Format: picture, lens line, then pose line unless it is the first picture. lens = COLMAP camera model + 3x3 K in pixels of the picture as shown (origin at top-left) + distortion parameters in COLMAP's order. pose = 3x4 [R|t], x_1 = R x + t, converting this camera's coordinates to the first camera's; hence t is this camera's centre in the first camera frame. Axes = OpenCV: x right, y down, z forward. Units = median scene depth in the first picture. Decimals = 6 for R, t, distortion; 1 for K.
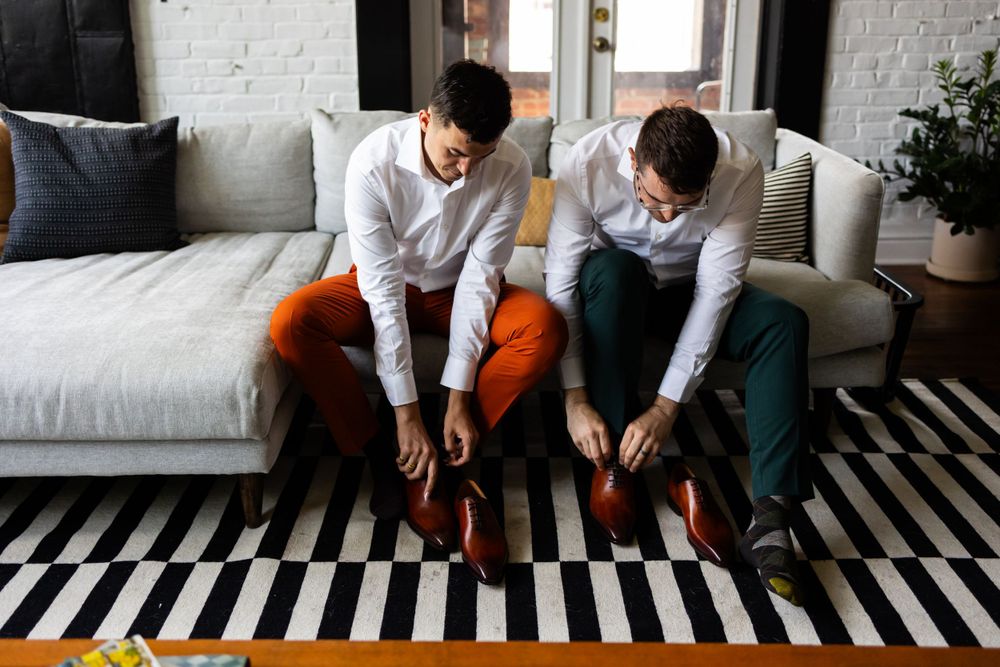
lens RADIAL K [[902.8, 0, 500.0], [0, 902.8, 333.5], [0, 0, 1]] dist [-0.029125, 0.024692]
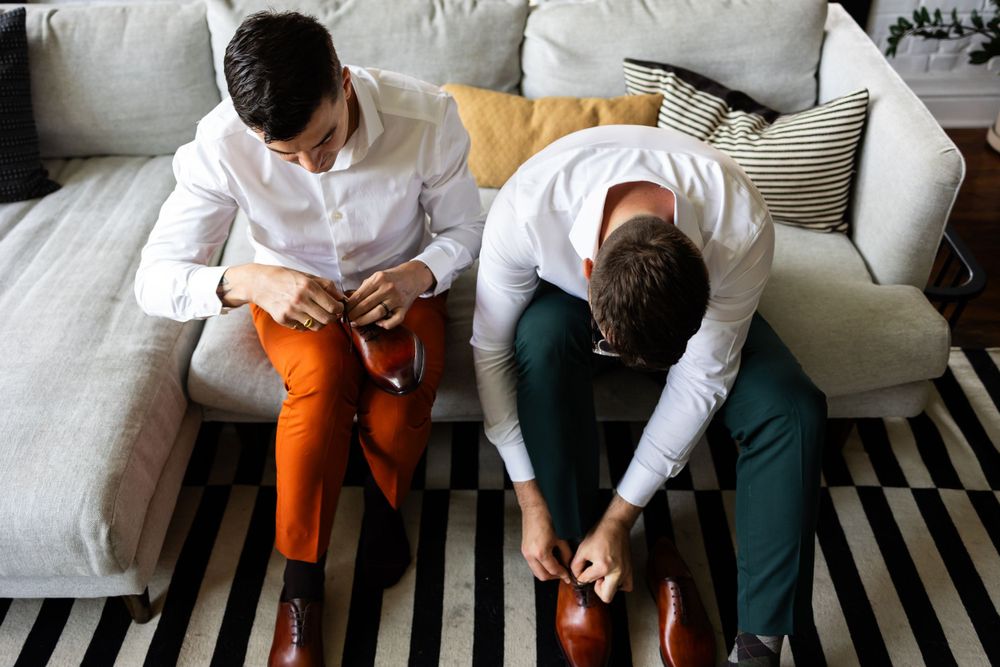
lens RADIAL K [[902.8, 0, 500.0], [0, 902.8, 333.5], [0, 0, 1]] dist [-0.029125, 0.024692]
pose [[0.999910, 0.010770, -0.008025, 0.045593], [-0.007723, 0.949875, 0.312536, -0.218460], [0.010989, -0.312446, 0.949872, 0.211876]]
